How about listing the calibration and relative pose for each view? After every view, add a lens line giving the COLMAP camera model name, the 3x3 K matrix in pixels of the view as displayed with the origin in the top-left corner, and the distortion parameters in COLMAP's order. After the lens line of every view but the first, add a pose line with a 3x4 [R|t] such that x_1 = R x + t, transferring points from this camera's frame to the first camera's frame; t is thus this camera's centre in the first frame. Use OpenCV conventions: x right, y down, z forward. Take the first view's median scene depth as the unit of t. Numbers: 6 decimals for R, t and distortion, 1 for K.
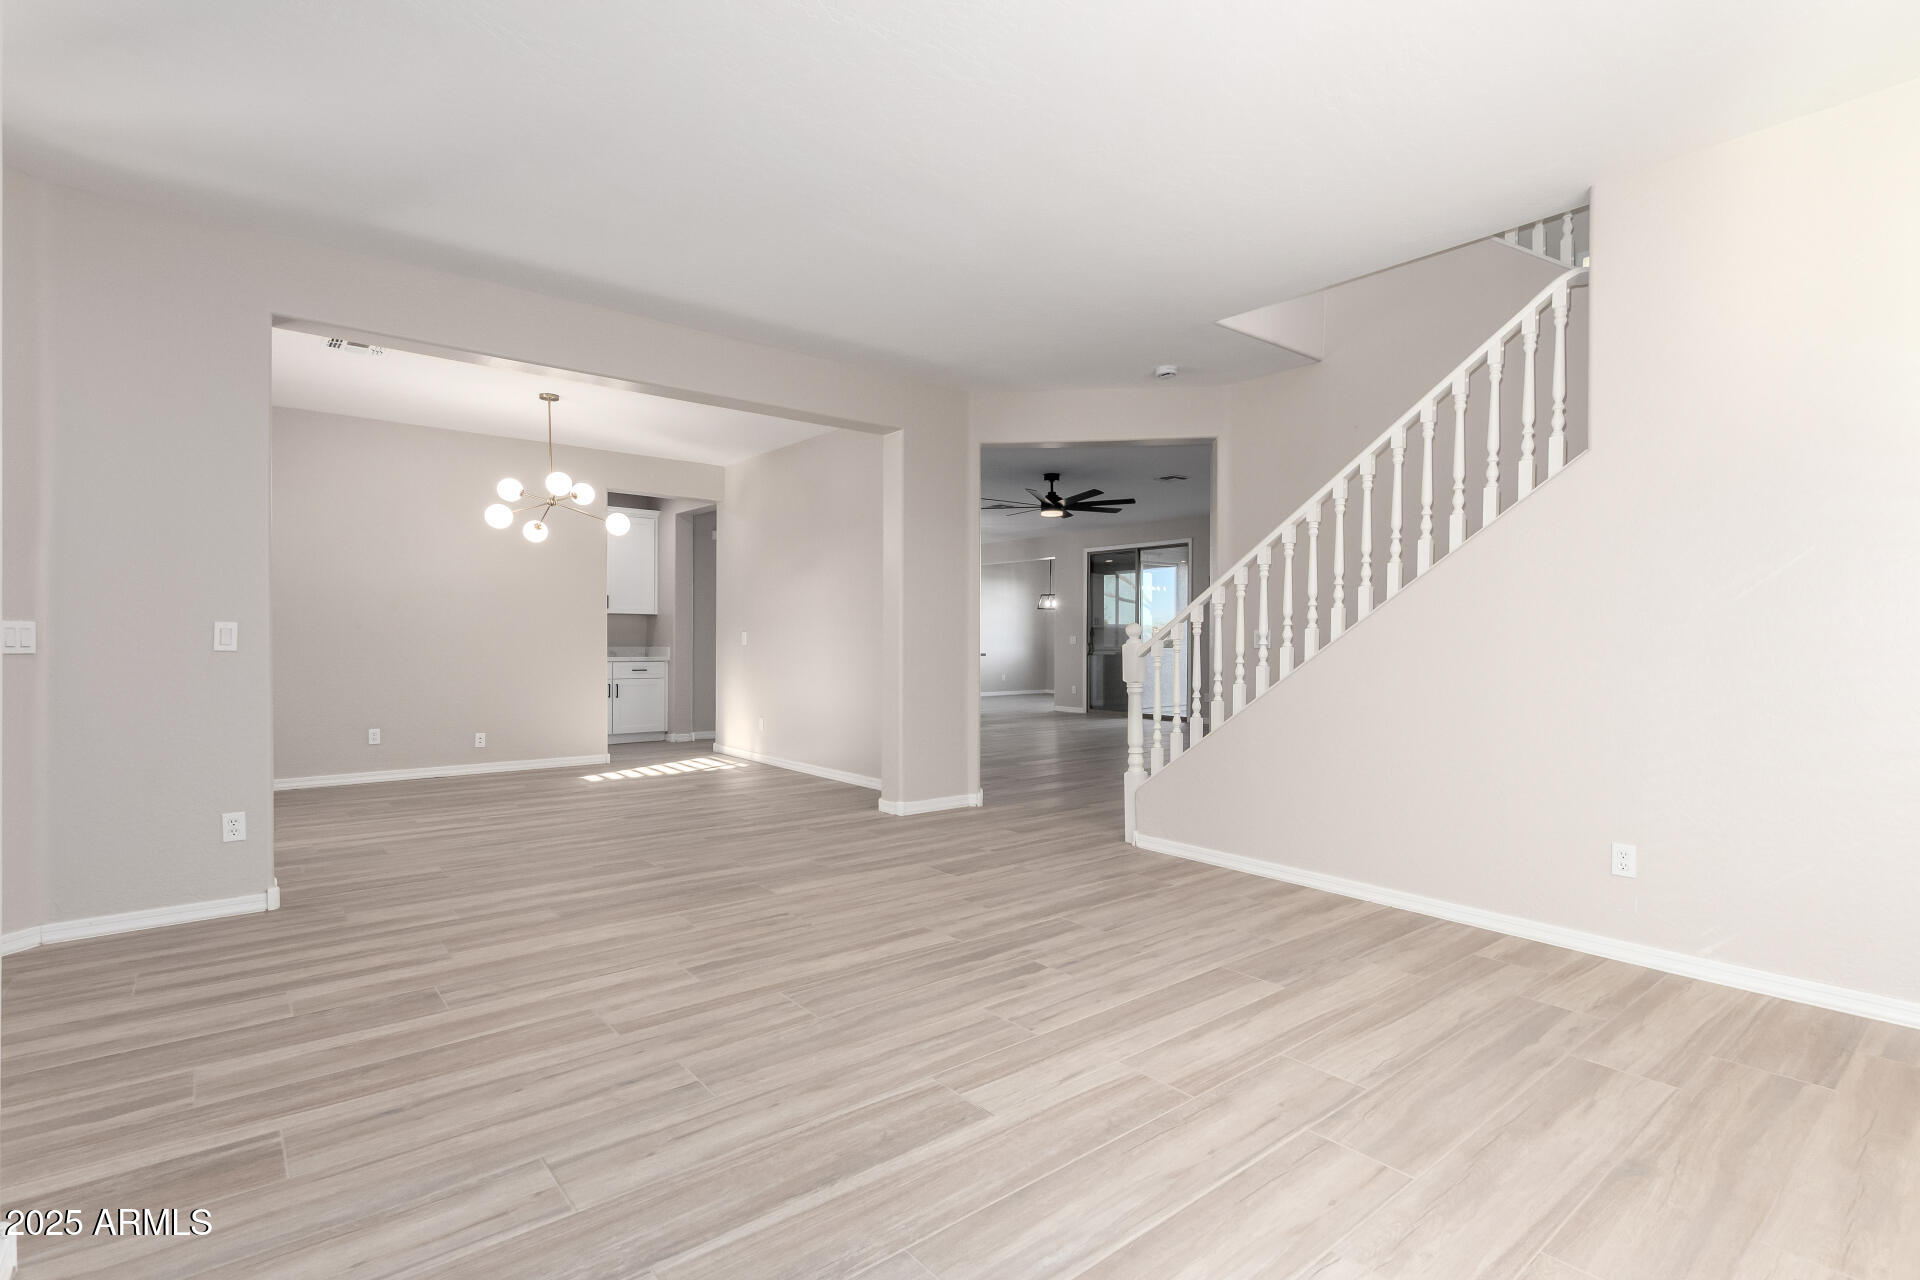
lens RADIAL K [[875.9, 0, 970.8], [0, 875.9, 627.2], [0, 0, 1]] dist [-0.005655, -0.000059]
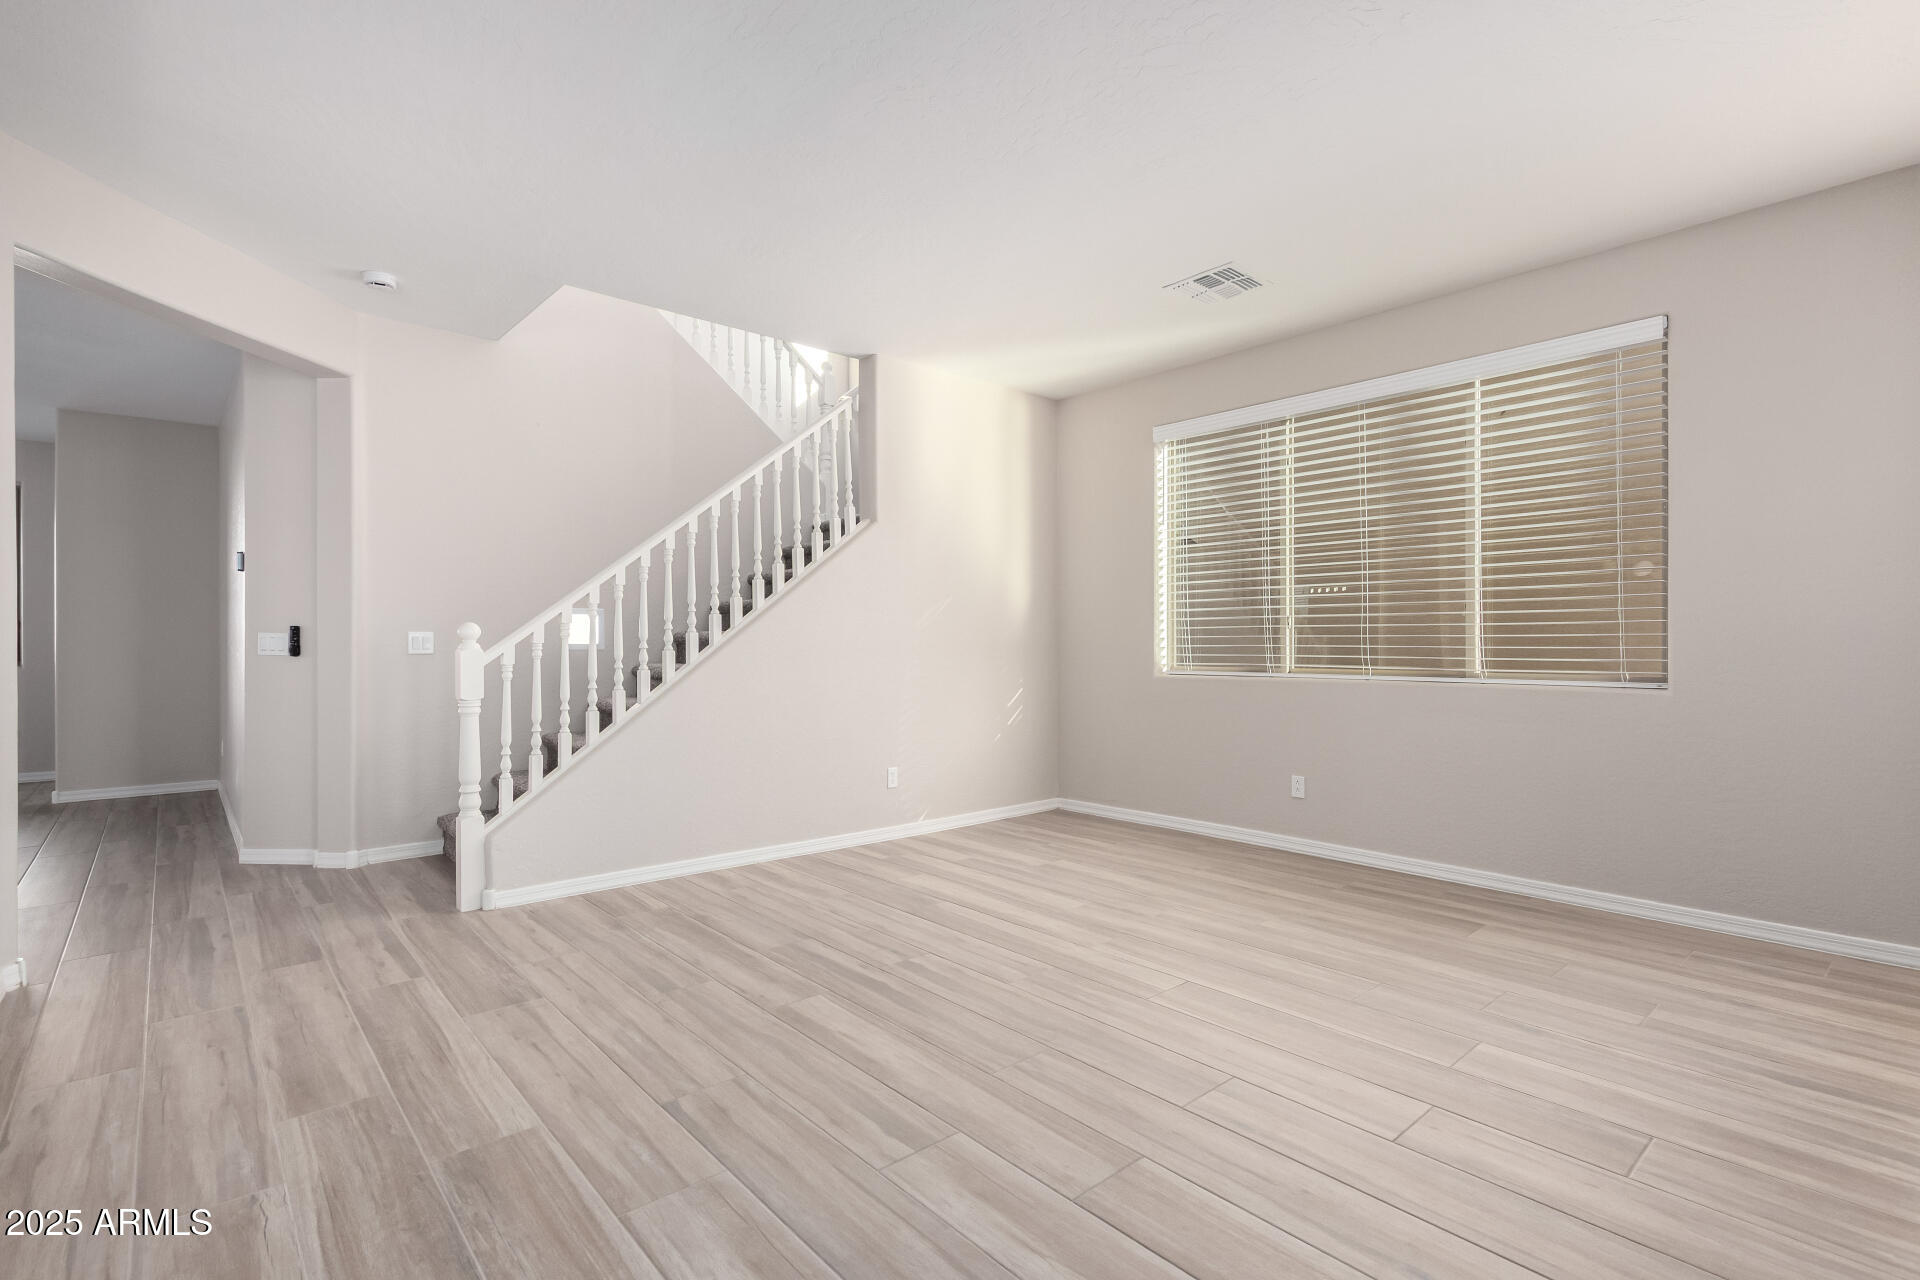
lens RADIAL K [[875.9, 0, 965.3], [0, 875.9, 643.1], [0, 0, 1]] dist [-0.005655, -0.000059]
pose [[-0.011569, -0.007944, 0.999902, -0.939183], [-0.017191, 0.999822, 0.007745, -0.002118], [-0.999785, -0.017100, -0.011703, 0.926711]]
